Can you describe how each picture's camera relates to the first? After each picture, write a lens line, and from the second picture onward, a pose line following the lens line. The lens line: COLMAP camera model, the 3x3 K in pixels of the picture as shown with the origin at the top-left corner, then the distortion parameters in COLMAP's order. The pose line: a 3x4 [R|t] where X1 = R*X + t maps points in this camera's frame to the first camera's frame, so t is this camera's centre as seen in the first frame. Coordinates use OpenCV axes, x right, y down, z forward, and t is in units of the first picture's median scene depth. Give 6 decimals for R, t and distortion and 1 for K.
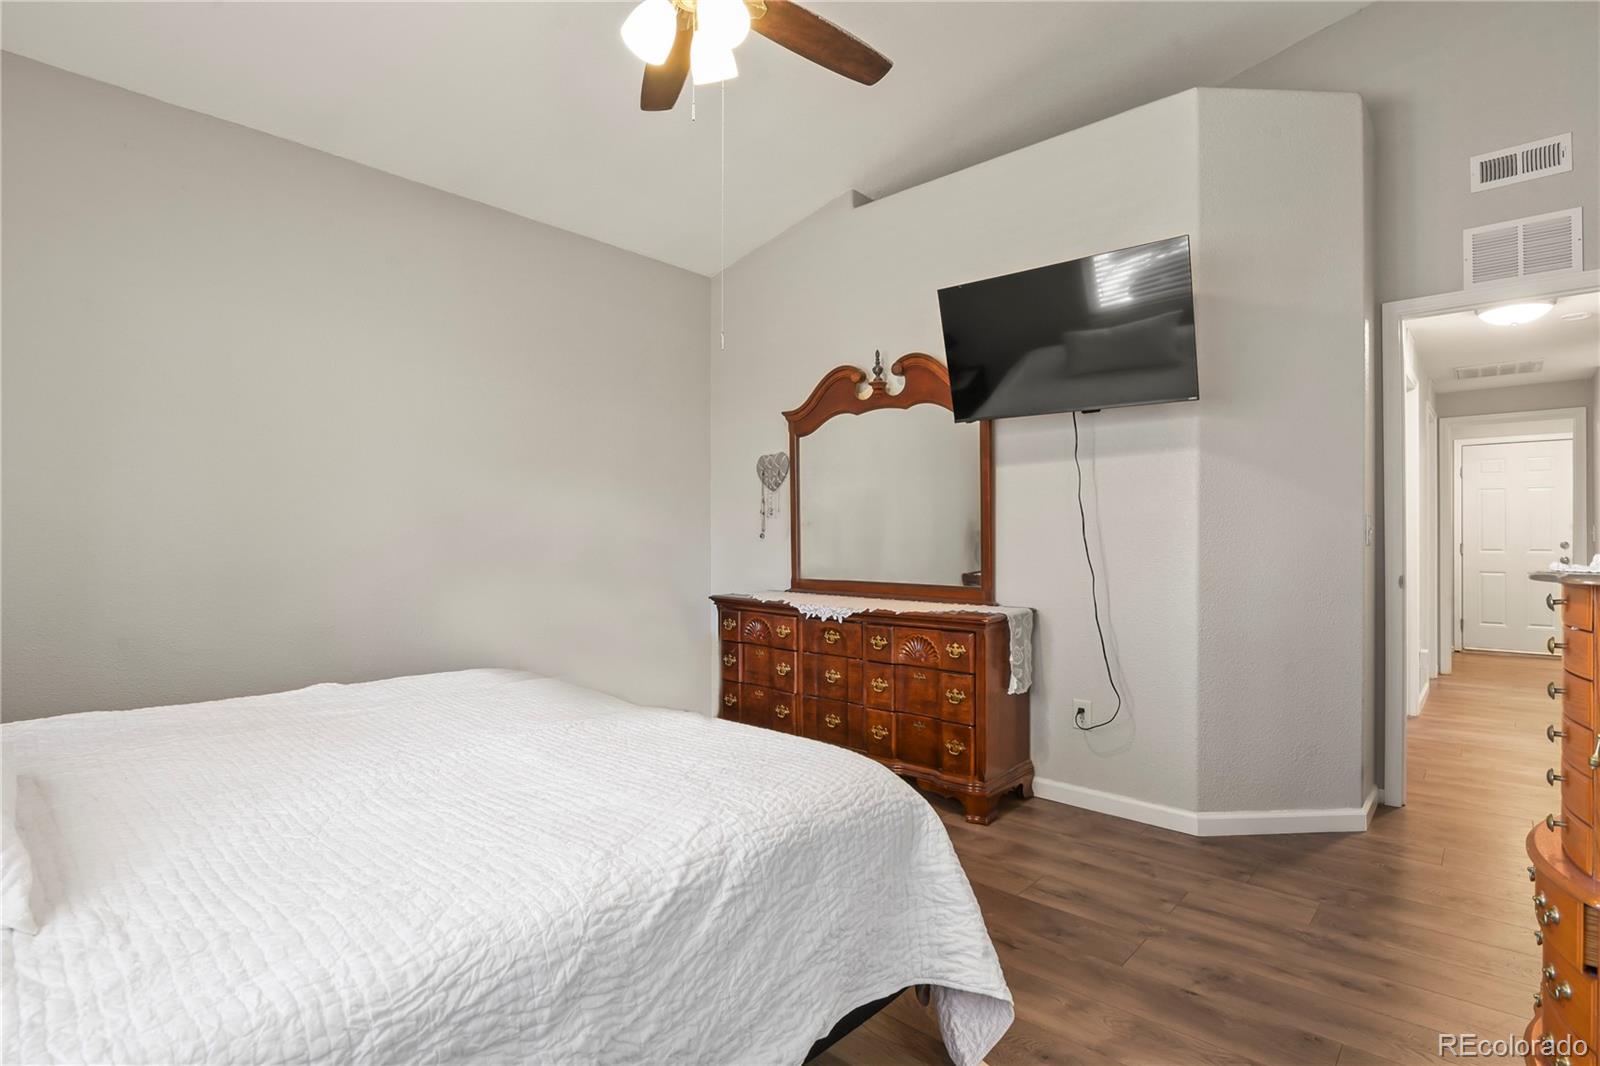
lens RADIAL K [[771.6, 0, 812.0], [0, 771.6, 535.3], [0, 0, 1]] dist [-0.004392, -0.000845]
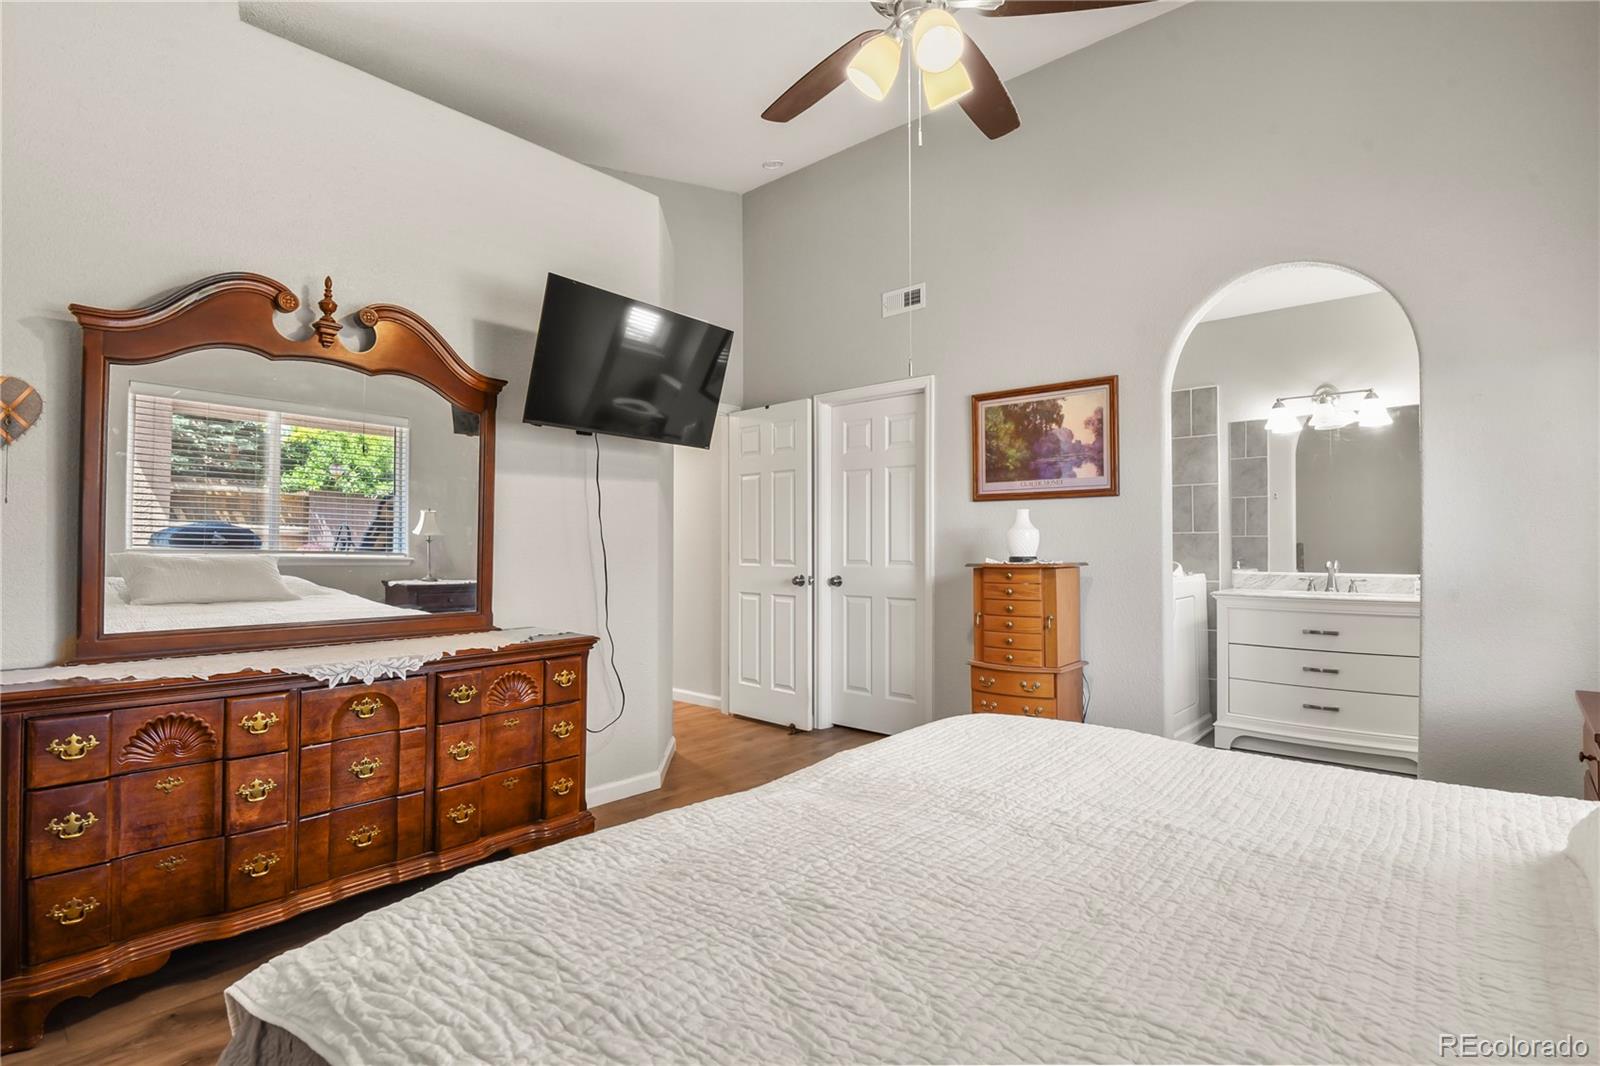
lens RADIAL K [[771.6, 0, 812.0], [0, 771.6, 535.3], [0, 0, 1]] dist [-0.004392, -0.000845]
pose [[0.001261, 0.009218, 0.999957, -0.646950], [-0.001818, 0.999956, -0.009215, -0.009666], [-0.999998, -0.001806, 0.001278, 0.636270]]
